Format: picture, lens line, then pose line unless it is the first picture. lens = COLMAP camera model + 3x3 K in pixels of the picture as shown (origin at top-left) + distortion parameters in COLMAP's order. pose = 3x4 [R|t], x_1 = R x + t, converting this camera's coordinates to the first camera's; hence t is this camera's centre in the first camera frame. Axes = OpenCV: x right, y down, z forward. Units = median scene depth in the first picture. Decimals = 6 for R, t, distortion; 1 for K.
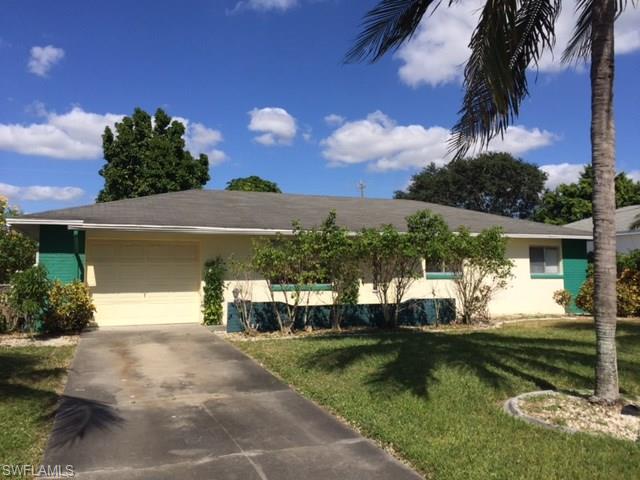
lens RADIAL K [[537.4, 0, 321.9], [0, 537.4, 243.4], [0, 0, 1]] dist [0.042999, -0.025202]
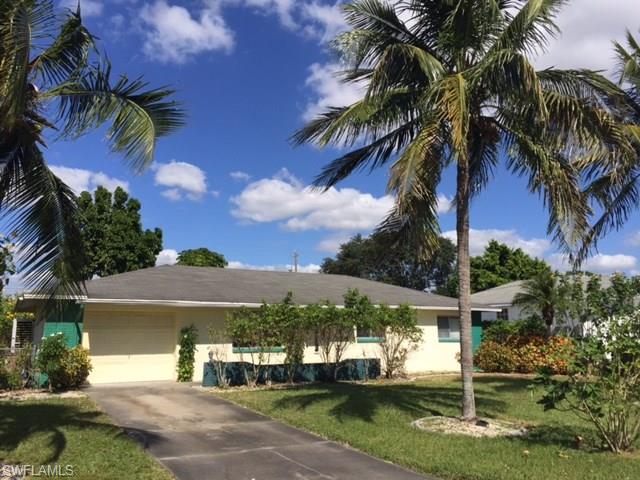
lens RADIAL K [[537.4, 0, 315.7], [0, 537.4, 242.5], [0, 0, 1]] dist [0.042999, -0.025202]
pose [[0.991871, 0.023607, 0.125040, -0.072523], [-0.009362, 0.993516, -0.113306, -0.025558], [-0.126904, 0.111214, 0.985660, -0.276511]]
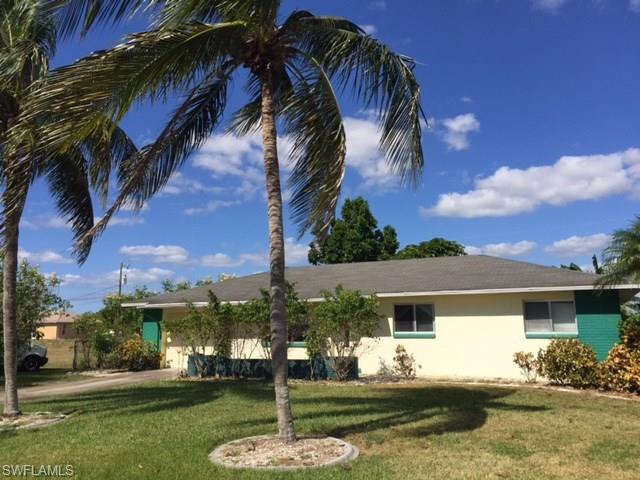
lens RADIAL K [[537.4, 0, 321.3], [0, 537.4, 240.1], [0, 0, 1]] dist [0.042999, -0.025202]
pose [[0.702994, -0.119605, -0.701066, 1.003777], [0.049680, 0.991608, -0.119356, -0.006858], [0.709458, 0.049078, 0.703037, 0.162428]]
